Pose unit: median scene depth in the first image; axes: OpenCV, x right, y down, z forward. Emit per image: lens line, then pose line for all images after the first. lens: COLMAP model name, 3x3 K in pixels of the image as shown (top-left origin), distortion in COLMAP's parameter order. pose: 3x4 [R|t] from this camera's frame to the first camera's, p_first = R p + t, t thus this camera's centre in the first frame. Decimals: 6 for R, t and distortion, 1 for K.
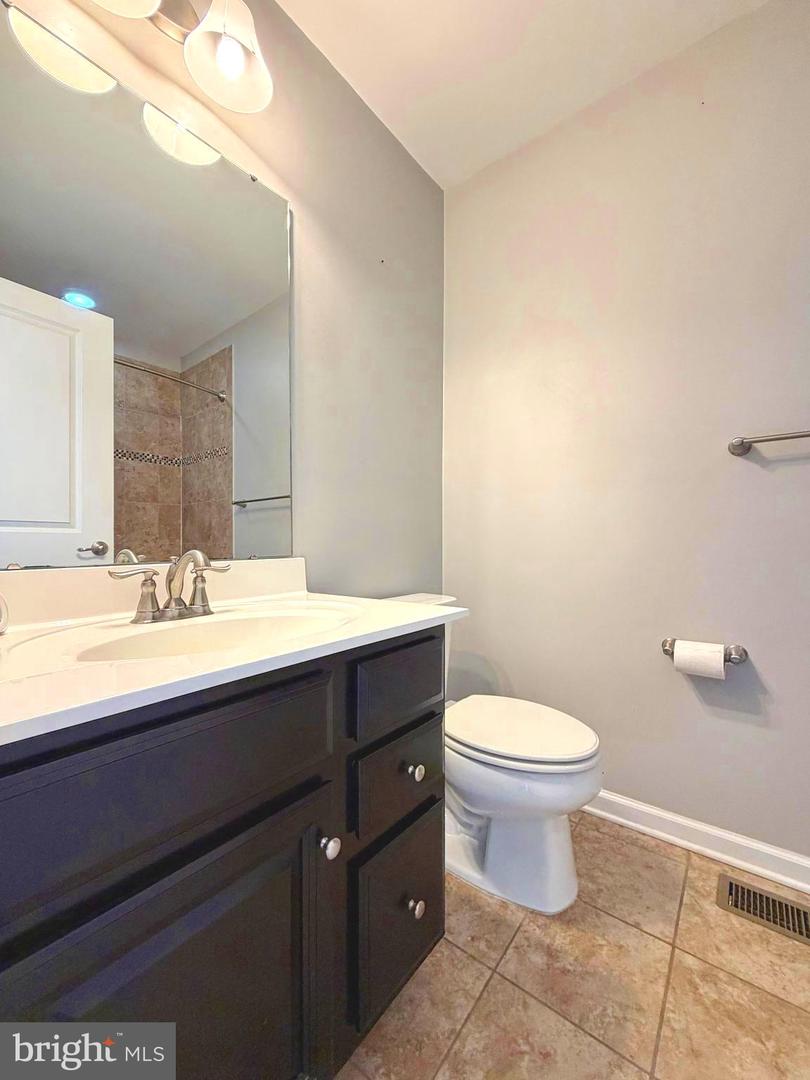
lens RADIAL K [[442.4, 0, 403.1], [0, 442.4, 542.7], [0, 0, 1]] dist [0.000150, 0.000190]
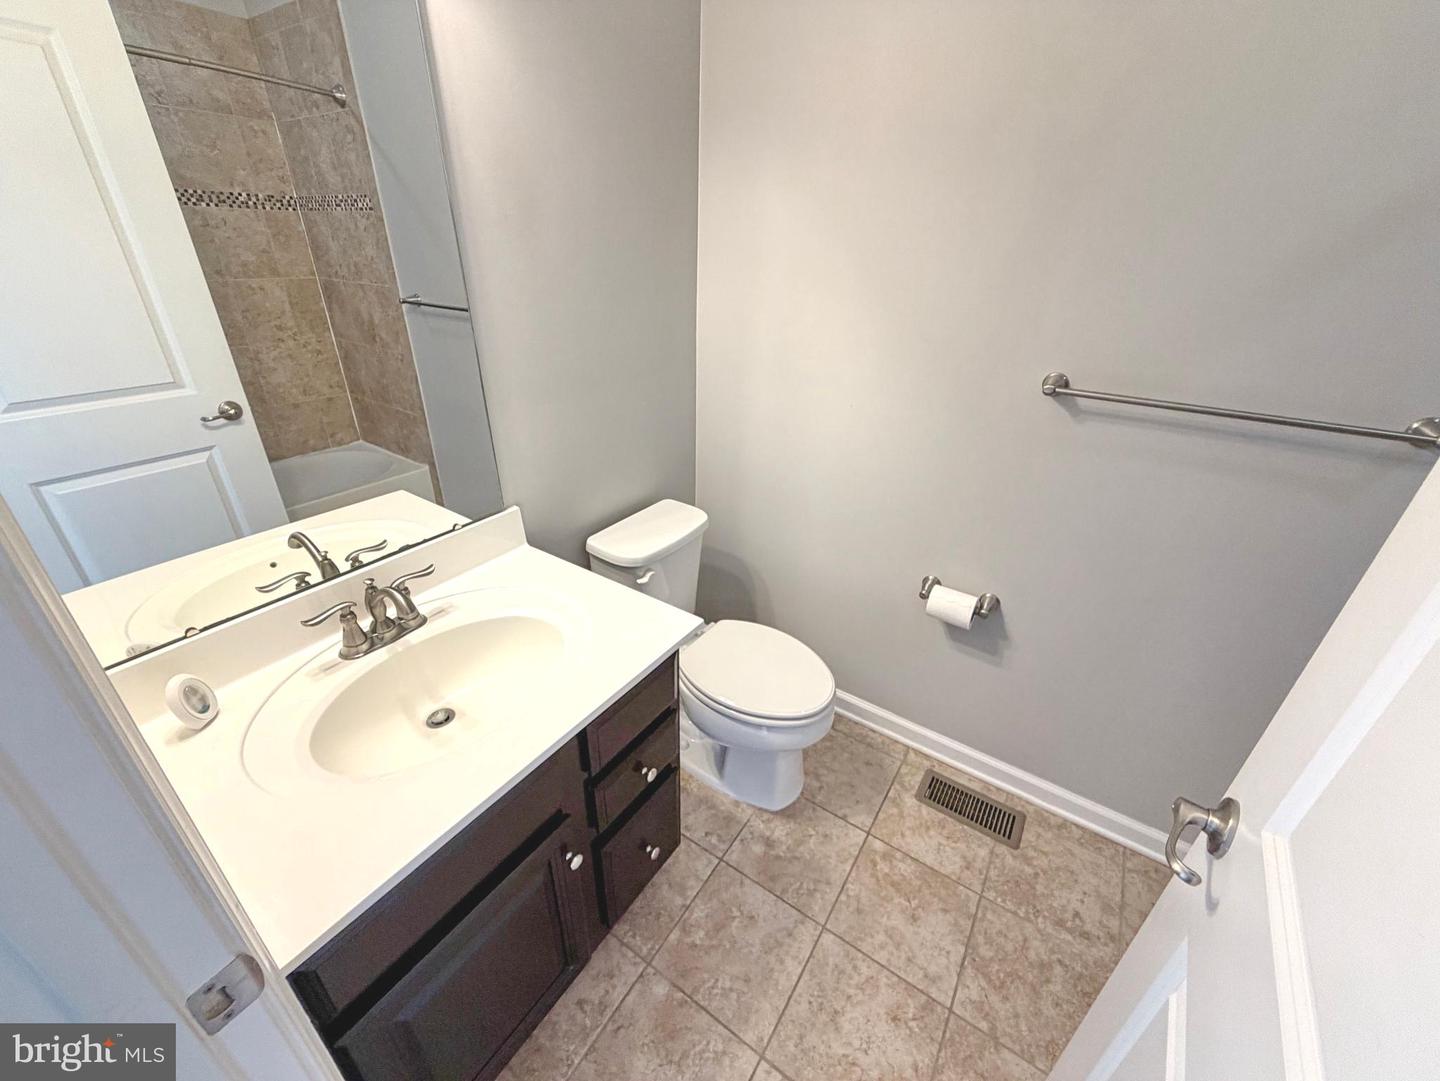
lens RADIAL K [[589.9, 0, 713.1], [0, 589.9, 545.2], [0, 0, 1]] dist [0.000150, 0.000190]
pose [[0.997230, -0.015010, 0.072847, 0.065827], [-0.020658, 0.884991, 0.465149, -0.494860], [-0.071451, -0.465366, 0.882230, -0.038234]]
